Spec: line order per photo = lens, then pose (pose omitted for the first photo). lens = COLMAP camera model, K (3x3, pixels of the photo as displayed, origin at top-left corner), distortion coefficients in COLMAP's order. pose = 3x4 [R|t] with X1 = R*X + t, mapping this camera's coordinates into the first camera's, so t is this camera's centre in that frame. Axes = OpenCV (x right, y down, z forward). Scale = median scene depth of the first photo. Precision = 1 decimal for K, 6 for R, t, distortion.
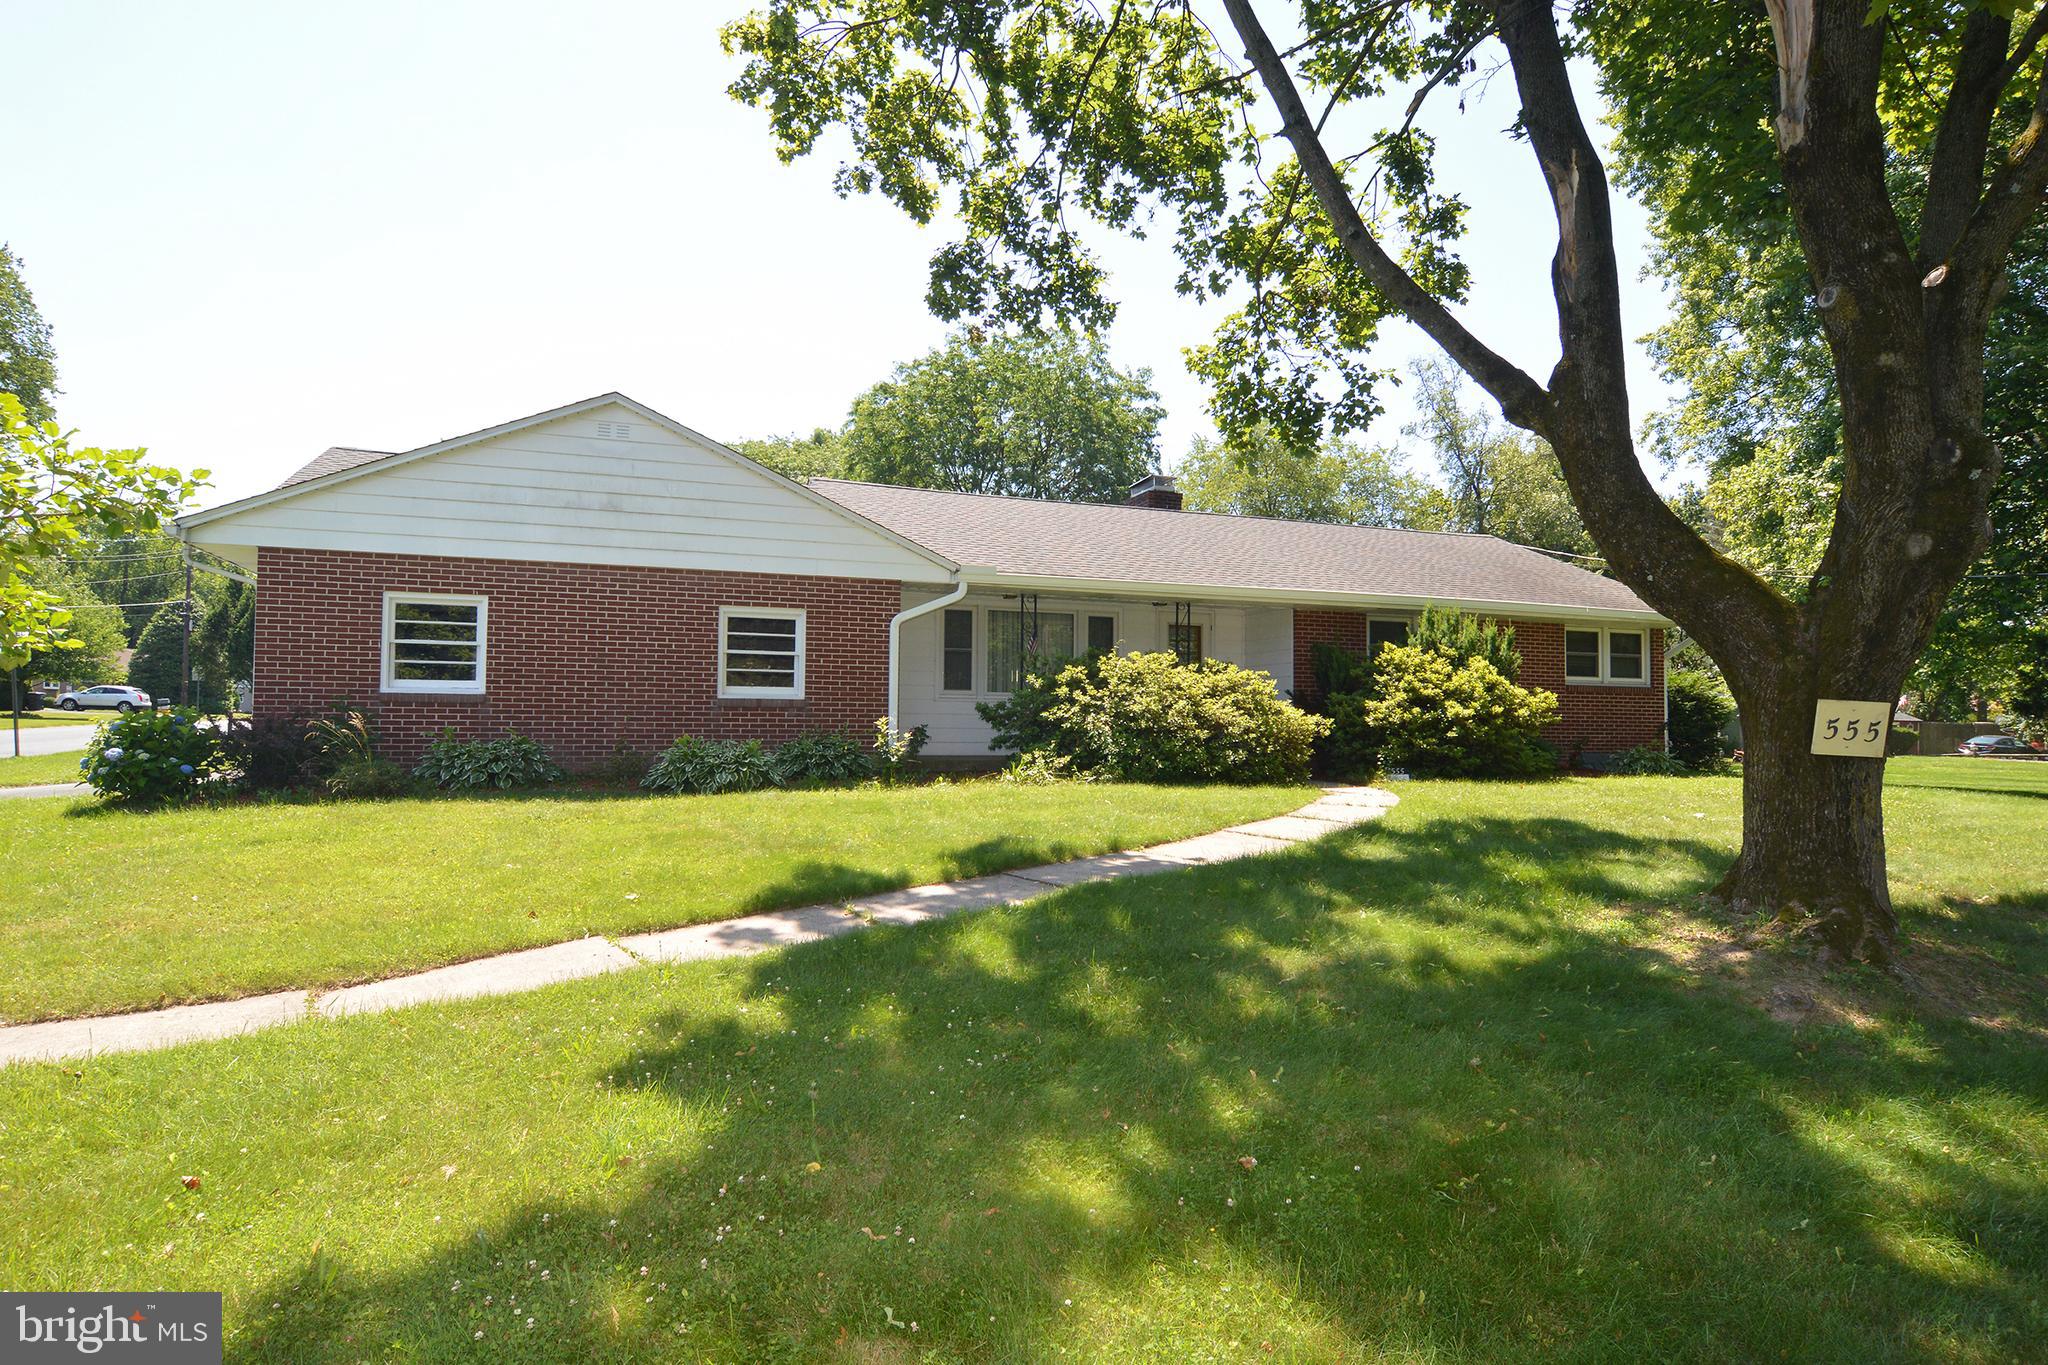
lens RADIAL K [[1116.9, 0, 1027.8], [0, 1116.9, 702.6], [0, 0, 1]] dist [-0.008975, -0.006290]
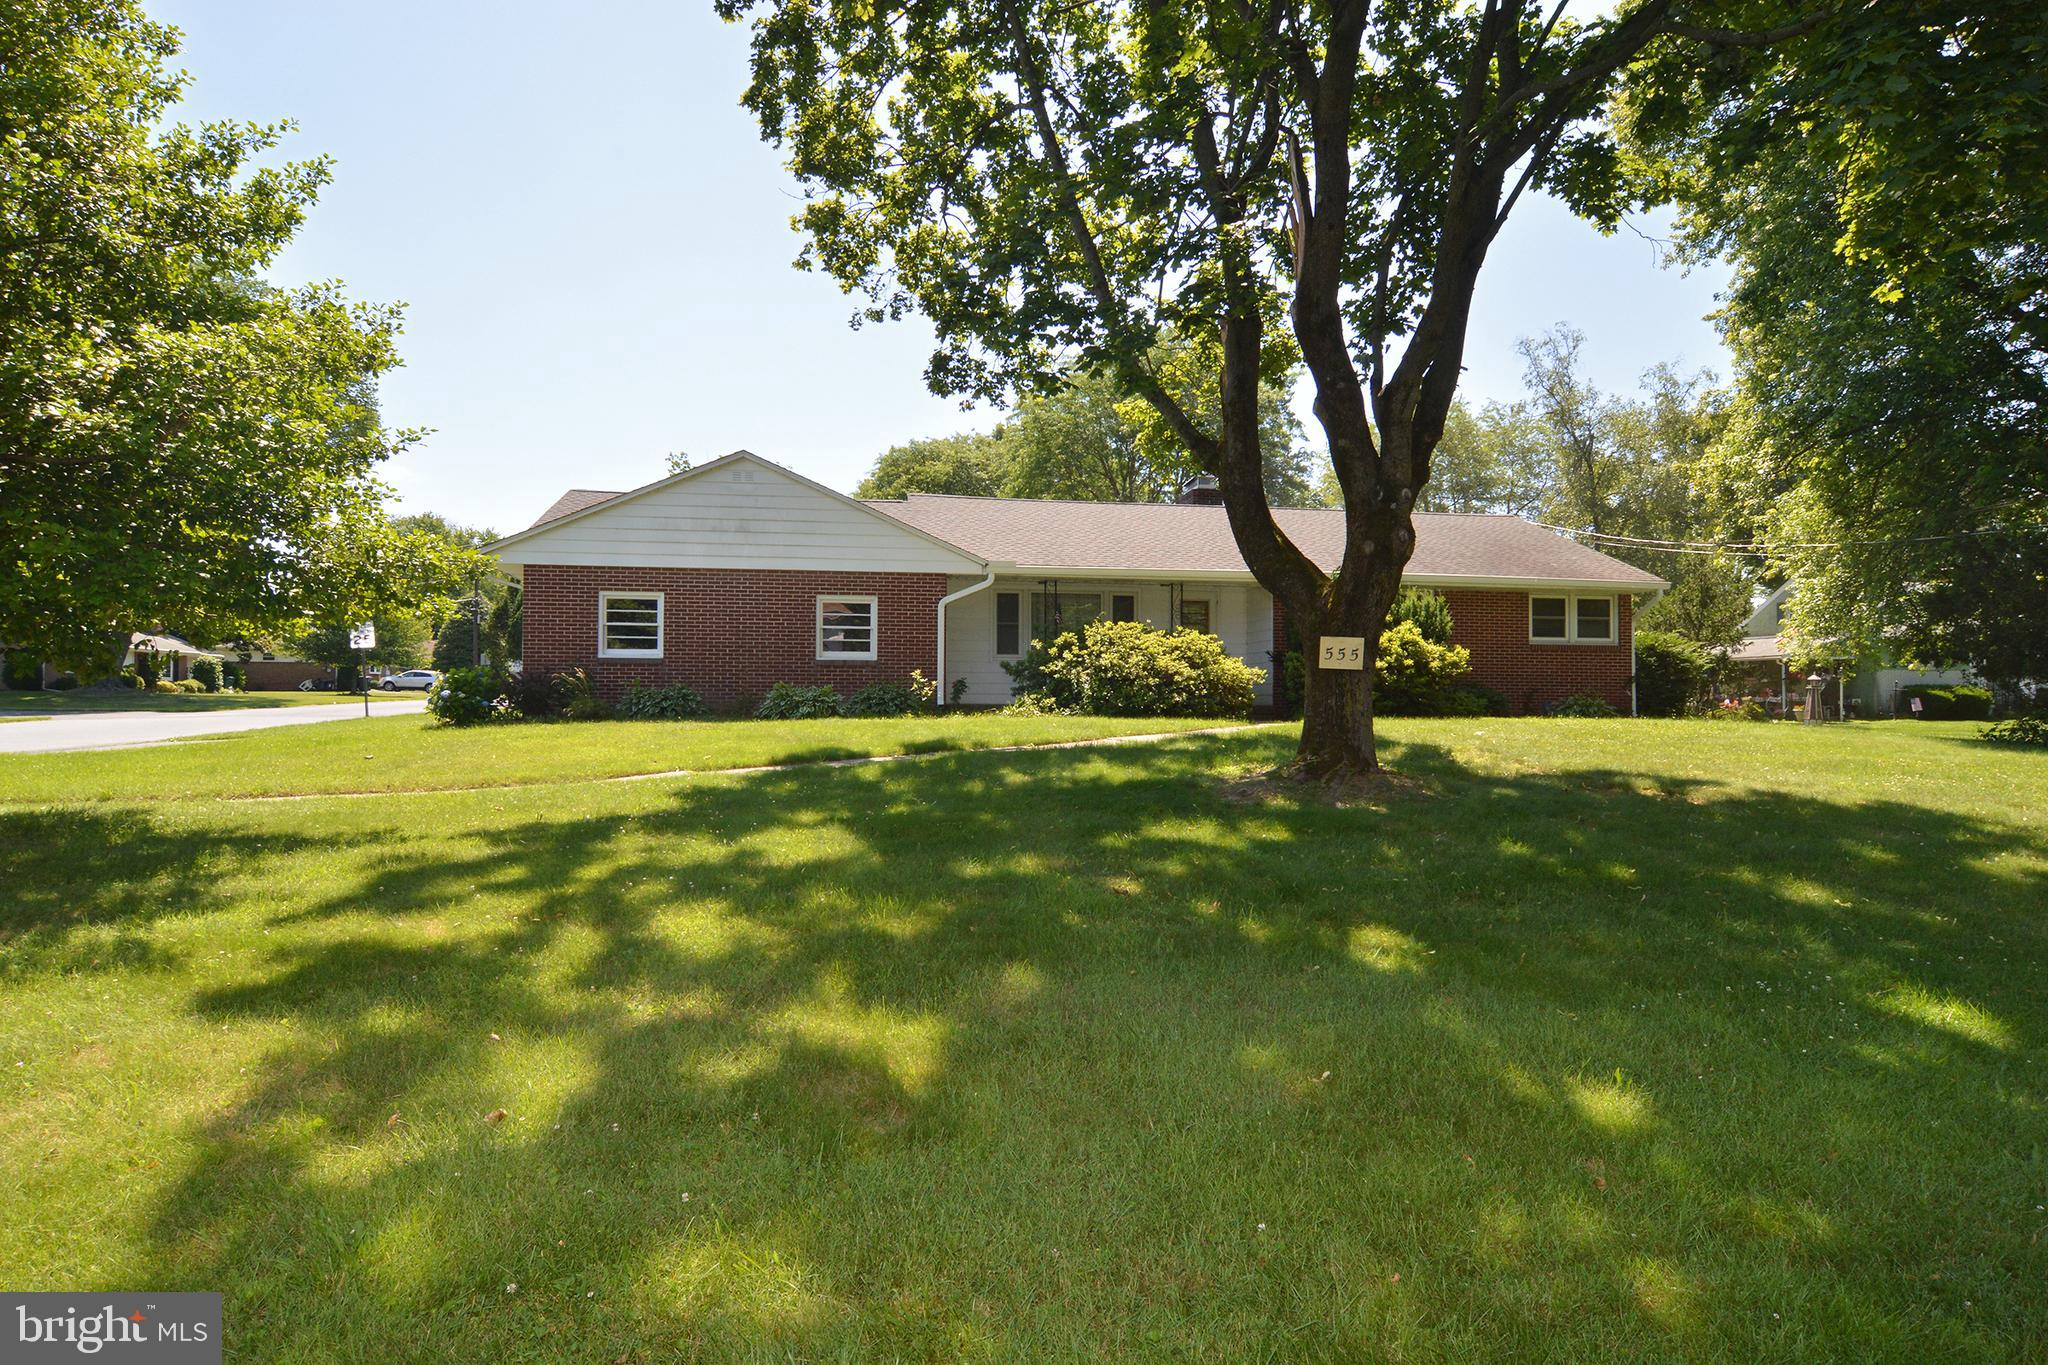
lens RADIAL K [[1116.9, 0, 1025.9], [0, 1116.9, 692.8], [0, 0, 1]] dist [-0.008975, -0.006290]
pose [[0.982044, -0.007514, -0.188503, 0.258645], [0.009204, 0.999925, 0.008092, 0.029774], [0.188428, -0.009682, 0.982039, -0.359295]]
